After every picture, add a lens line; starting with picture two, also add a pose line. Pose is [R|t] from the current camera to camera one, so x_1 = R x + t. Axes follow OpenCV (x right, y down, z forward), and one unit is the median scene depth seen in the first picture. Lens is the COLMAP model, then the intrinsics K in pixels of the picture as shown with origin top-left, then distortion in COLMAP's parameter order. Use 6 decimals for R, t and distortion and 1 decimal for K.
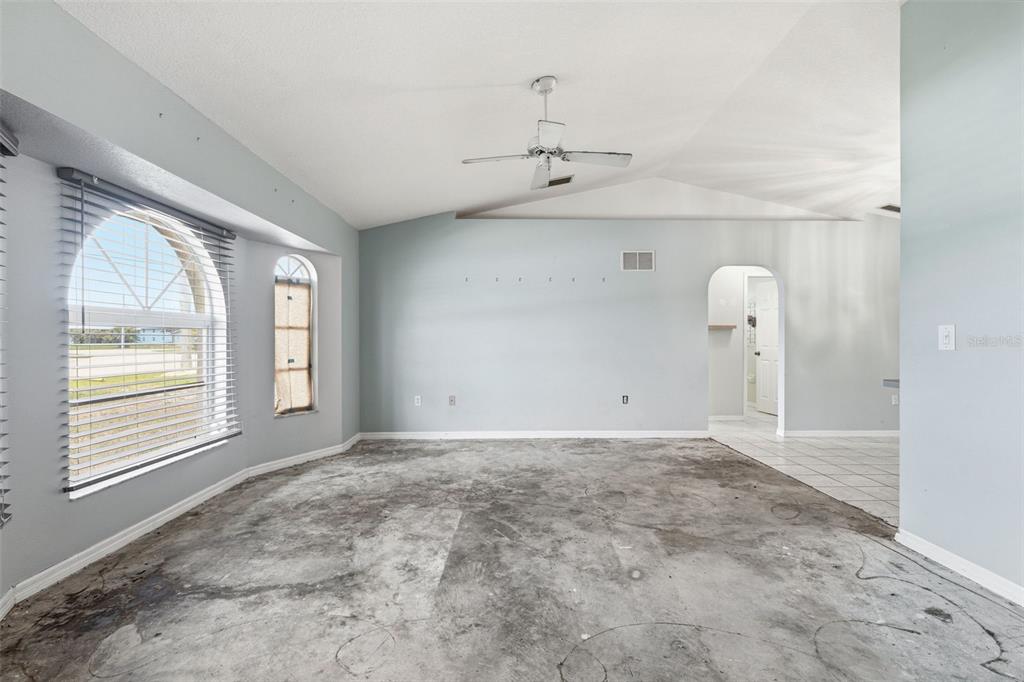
lens RADIAL K [[459.9, 0, 510.8], [0, 459.9, 340.8], [0, 0, 1]] dist [-0.001984, 0.000310]
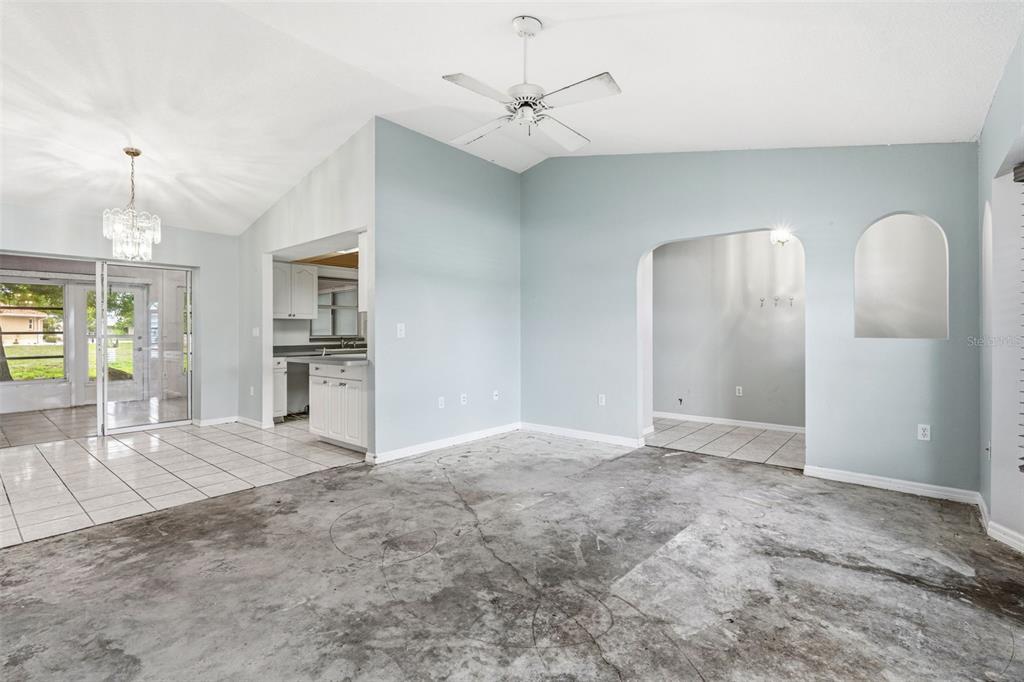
lens RADIAL K [[459.9, 0, 516.9], [0, 459.9, 327.0], [0, 0, 1]] dist [-0.001984, 0.000310]
pose [[-0.756240, 0.009410, 0.654227, -0.507104], [0.005238, 0.999952, -0.008328, -0.003321], [-0.654274, -0.002871, -0.756252, 1.820378]]
